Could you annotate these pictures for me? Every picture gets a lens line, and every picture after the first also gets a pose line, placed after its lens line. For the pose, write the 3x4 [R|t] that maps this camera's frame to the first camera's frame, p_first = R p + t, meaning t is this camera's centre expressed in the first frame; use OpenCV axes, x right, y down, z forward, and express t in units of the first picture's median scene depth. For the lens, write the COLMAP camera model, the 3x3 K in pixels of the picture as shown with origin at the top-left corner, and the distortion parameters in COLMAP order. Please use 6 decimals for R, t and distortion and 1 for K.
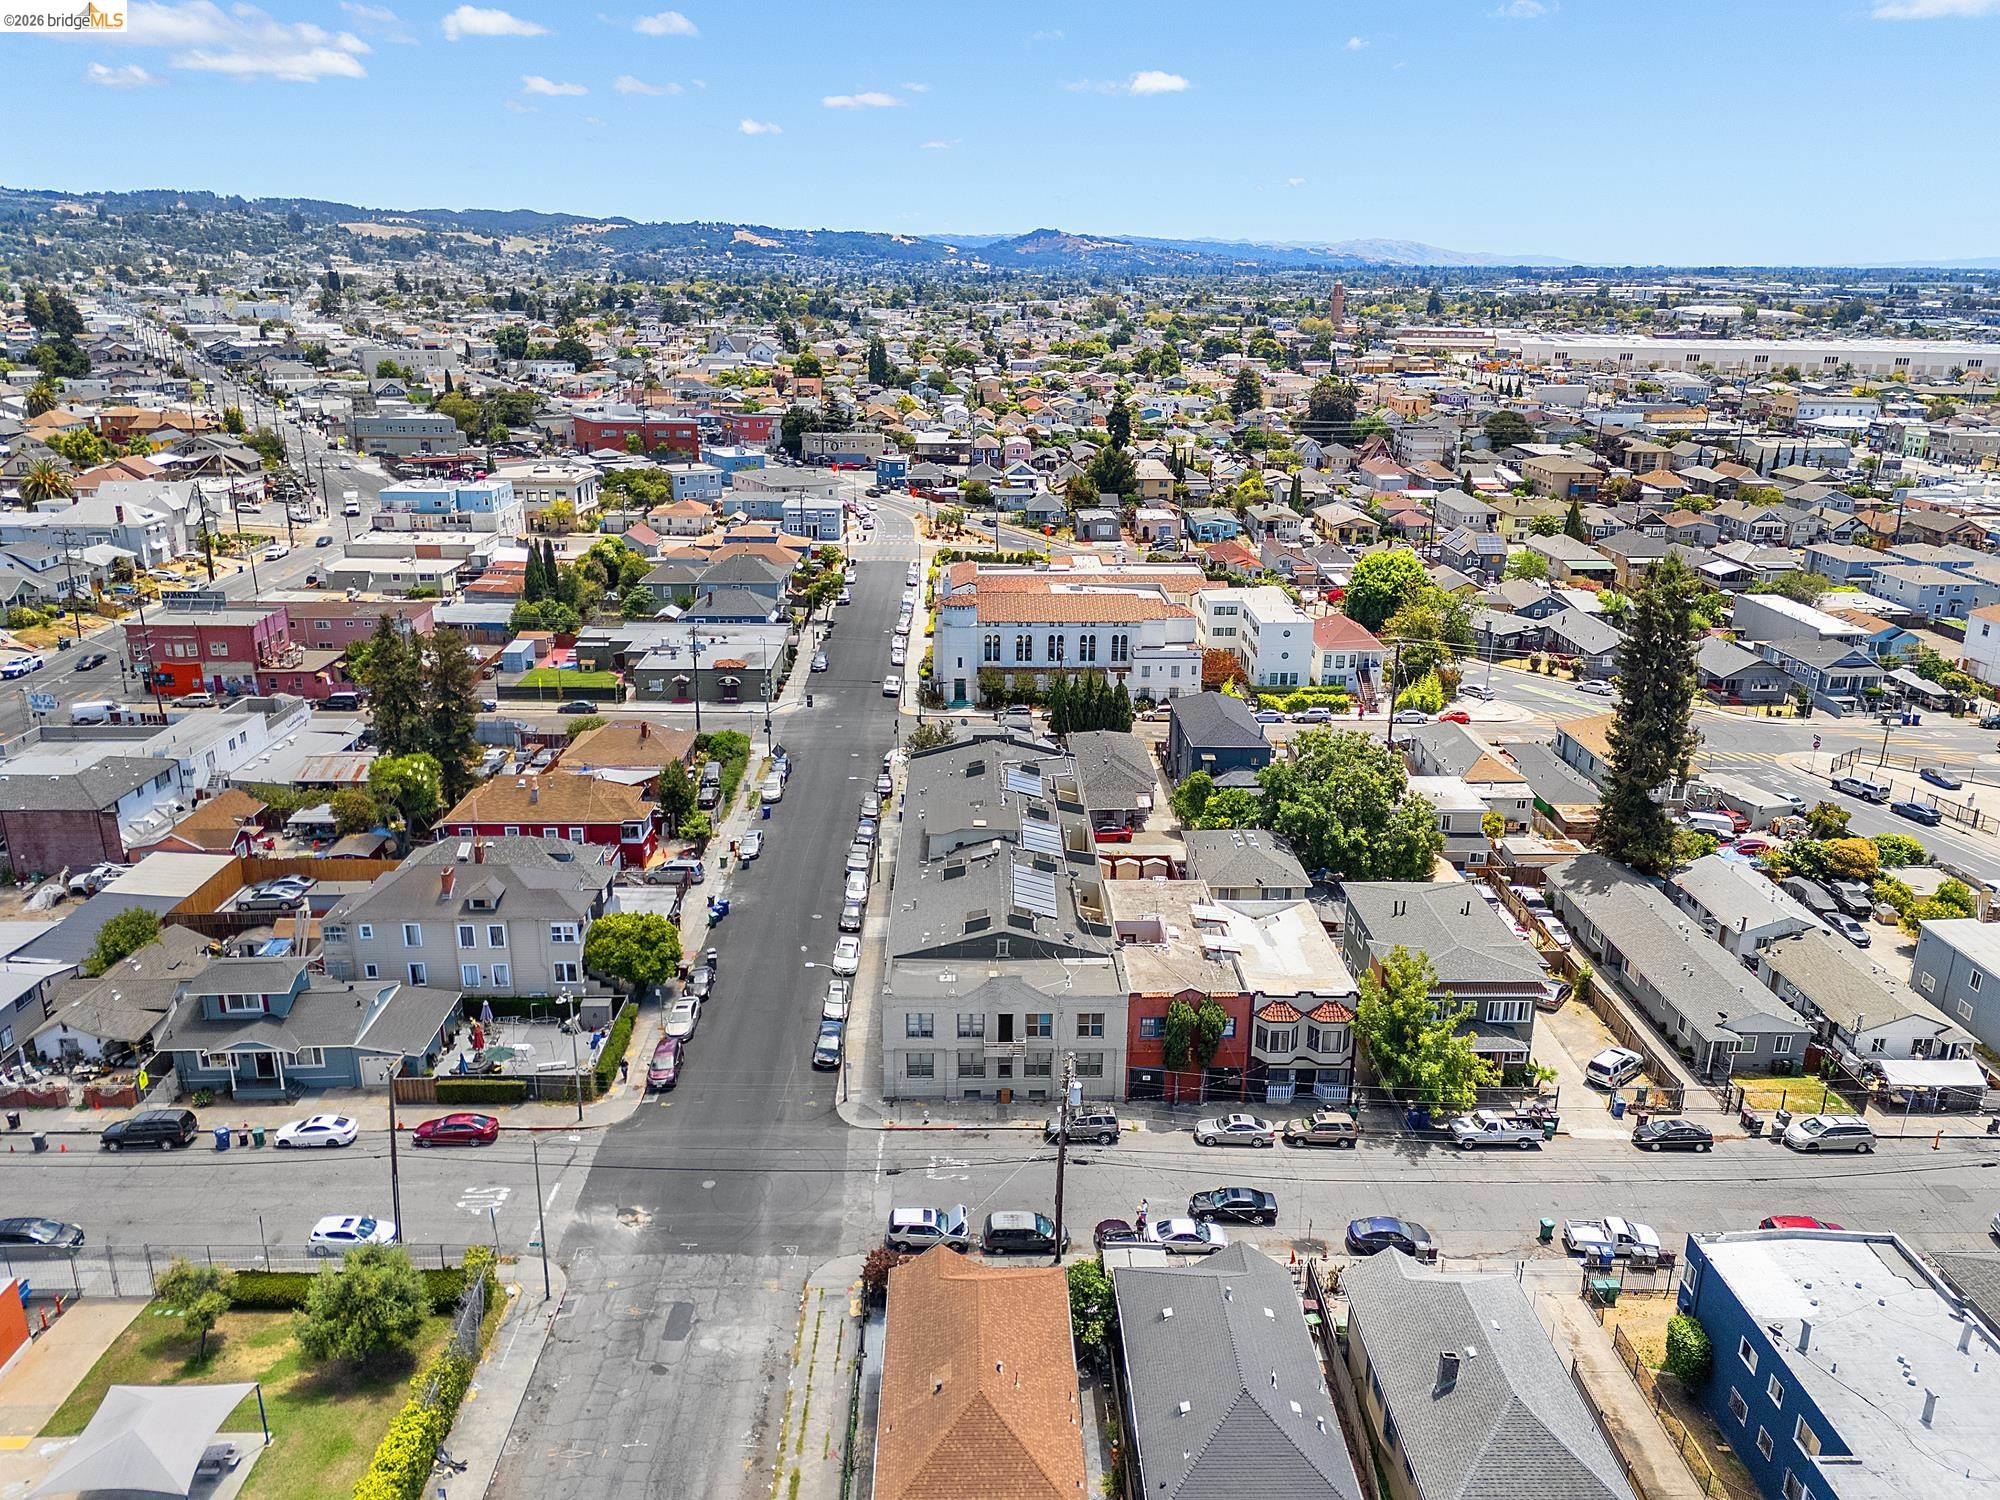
lens RADIAL K [[1479.9, 0, 1000.0], [0, 1479.9, 750.0], [0, 0, 1]] dist [0.072195, -0.065542]
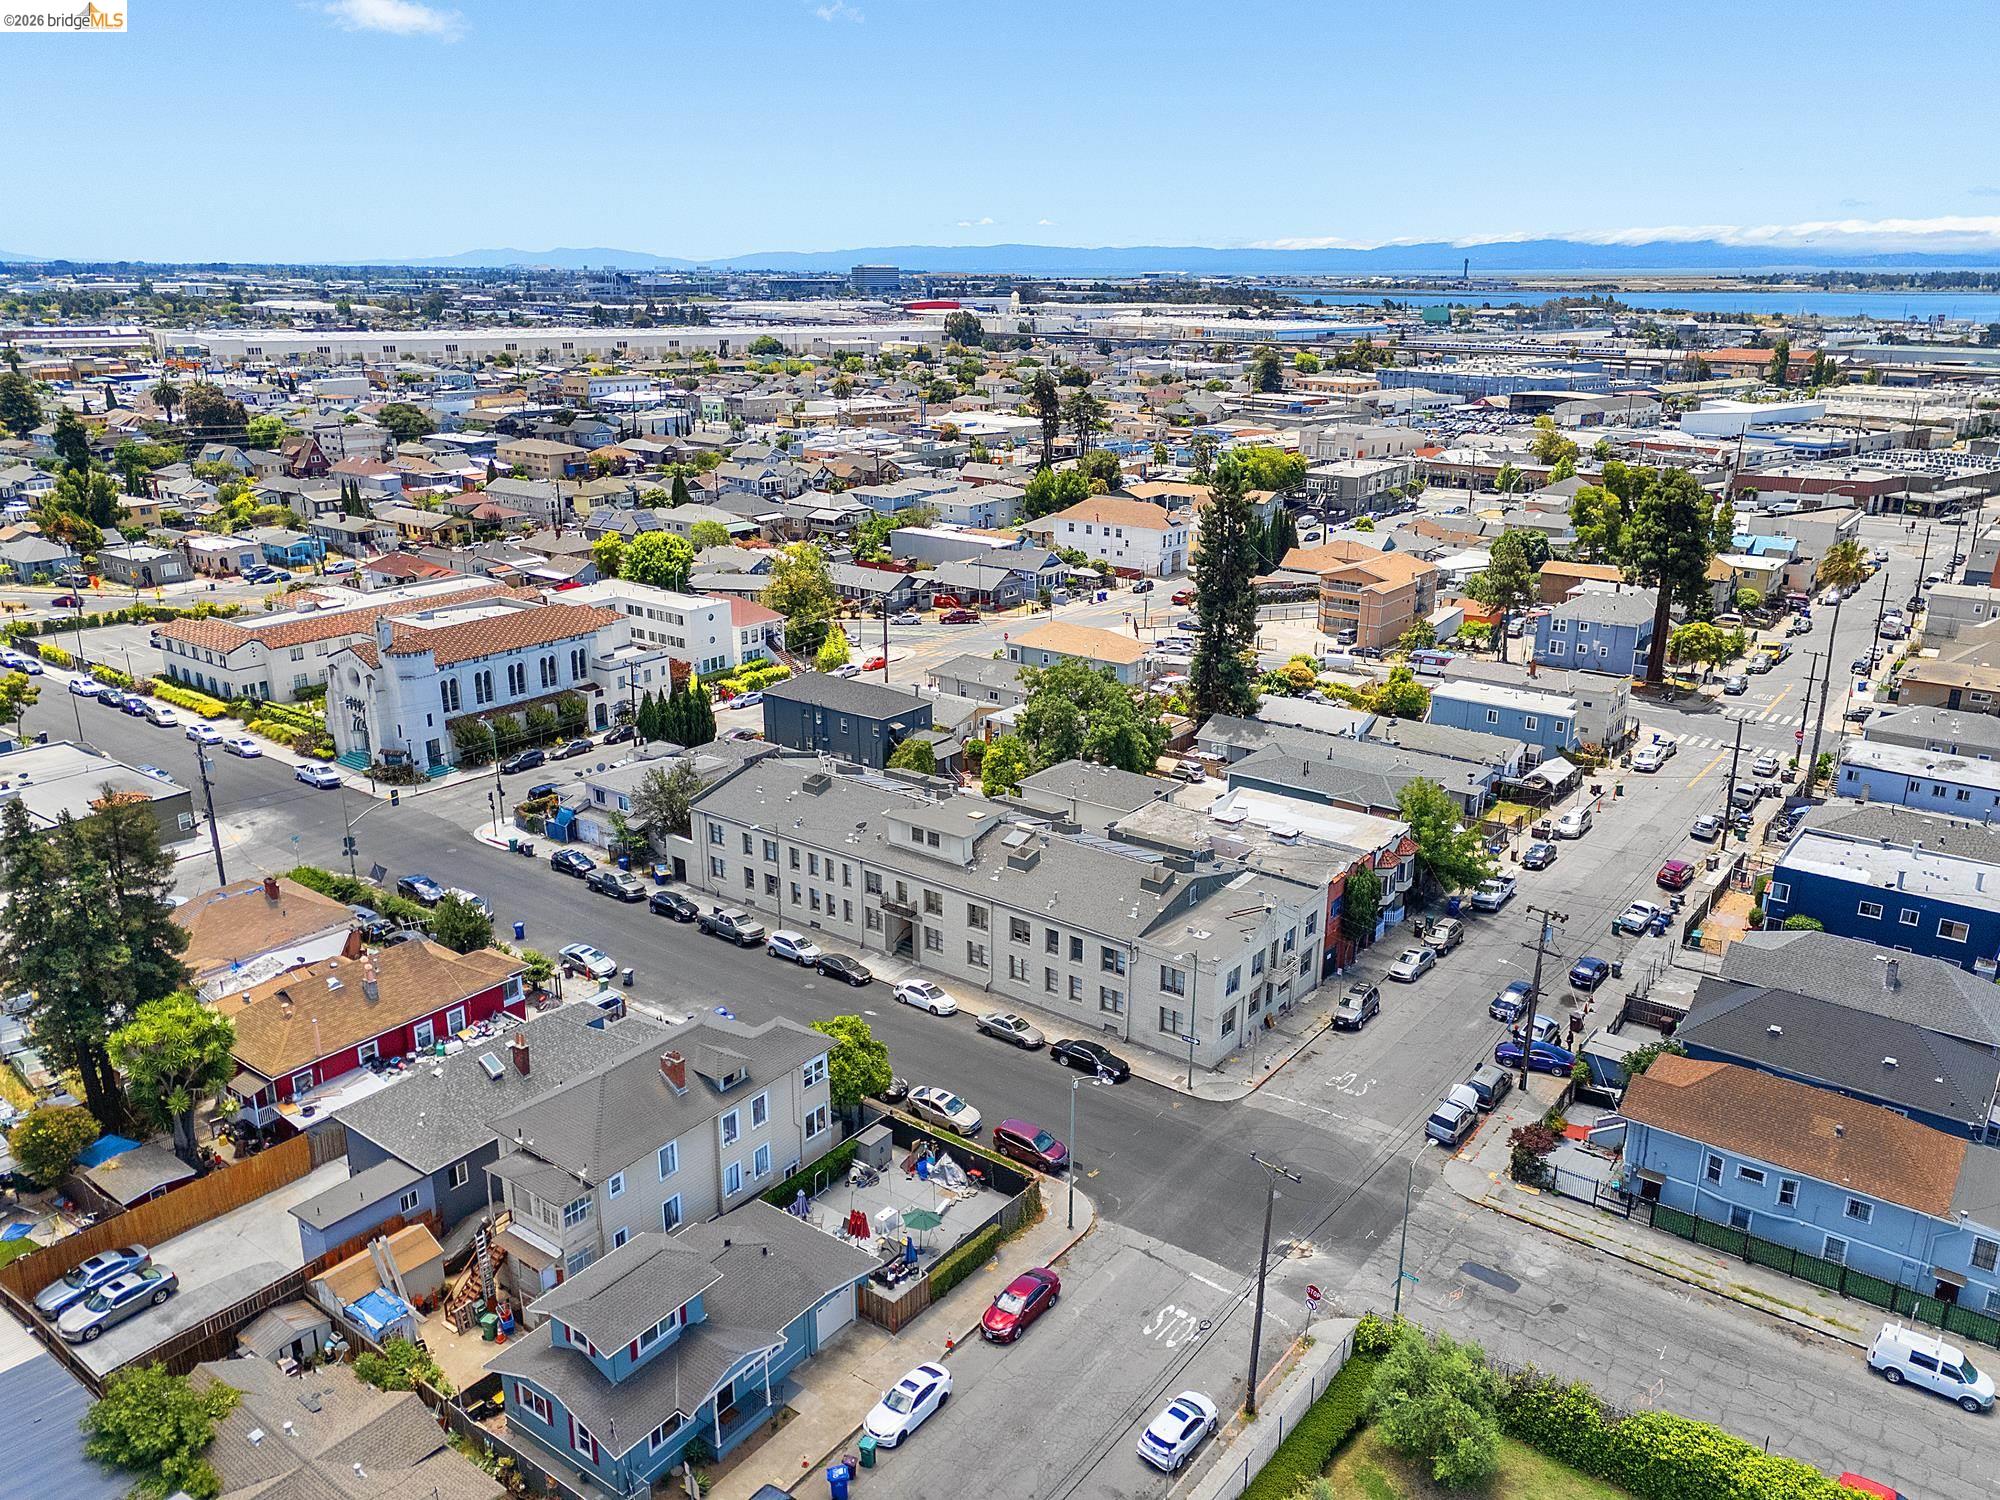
lens RADIAL K [[1473.4, 0, 1000.0], [0, 1473.4, 750.0], [0, 0, 1]] dist [0.100764, -0.118622]
pose [[0.622149, -0.245923, 0.743272, -0.443317], [0.243978, 0.963009, 0.114406, -0.060500], [-0.743912, 0.110164, 0.659135, 0.228573]]
